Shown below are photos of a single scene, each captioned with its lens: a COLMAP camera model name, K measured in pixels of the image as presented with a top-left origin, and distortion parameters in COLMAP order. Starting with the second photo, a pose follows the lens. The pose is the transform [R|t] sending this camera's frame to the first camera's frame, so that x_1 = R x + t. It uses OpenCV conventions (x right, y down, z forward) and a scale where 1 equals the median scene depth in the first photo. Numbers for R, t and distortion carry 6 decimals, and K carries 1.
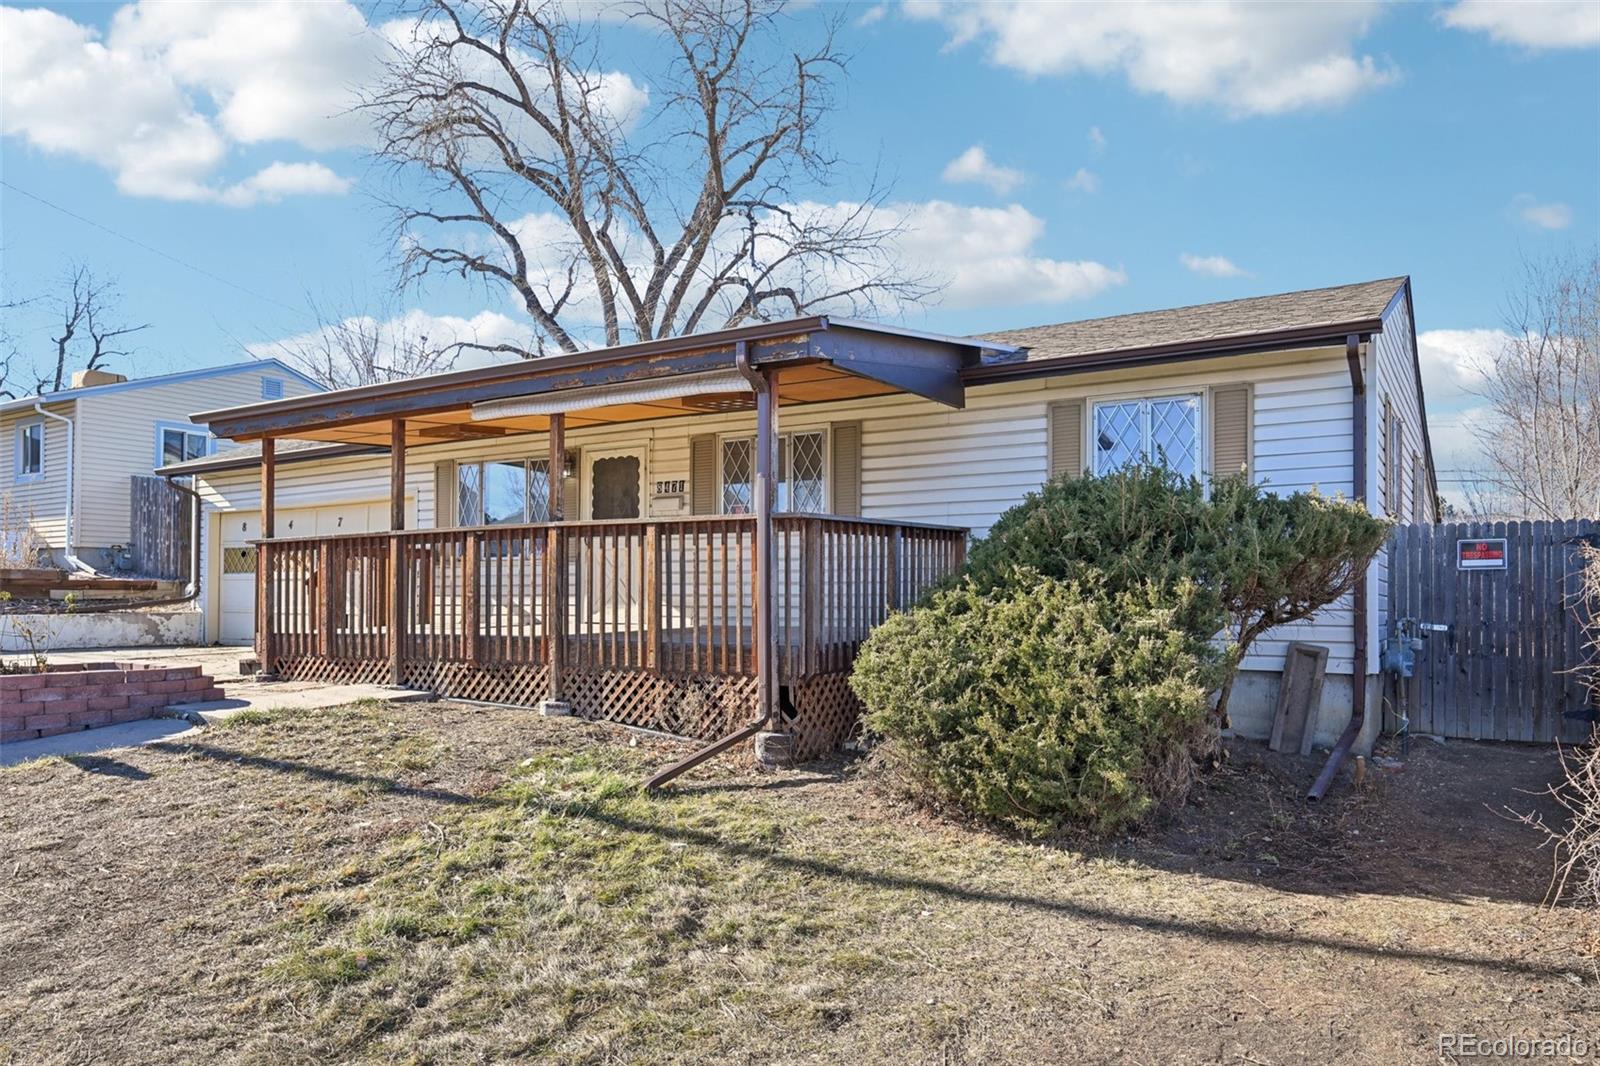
lens RADIAL K [[1088.2, 0, 804.3], [0, 1088.2, 587.3], [0, 0, 1]] dist [-0.001002, -0.001842]
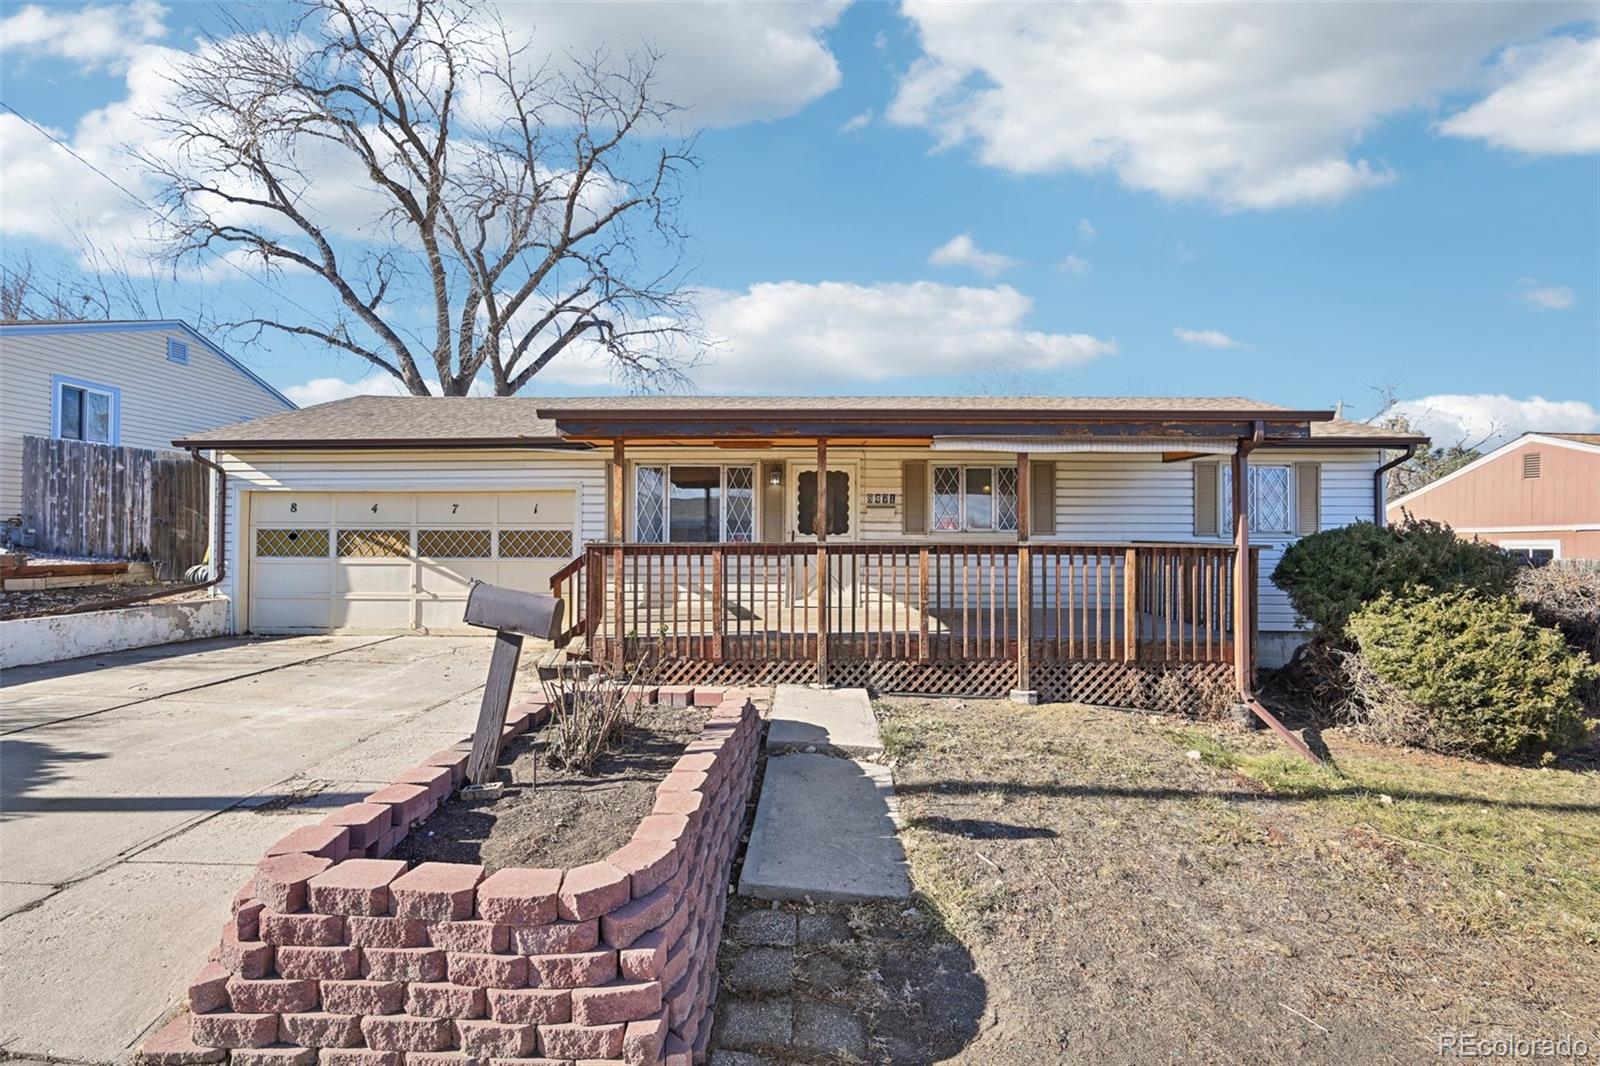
lens RADIAL K [[725.6, 0, 816.6], [0, 725.6, 539.9], [0, 0, 1]] dist [-0.002987, 0.001136]
pose [[0.857461, 0.005731, 0.514517, -0.680611], [-0.008756, 0.999956, 0.003454, -0.051106], [-0.514475, -0.007467, 0.857473, 0.345700]]
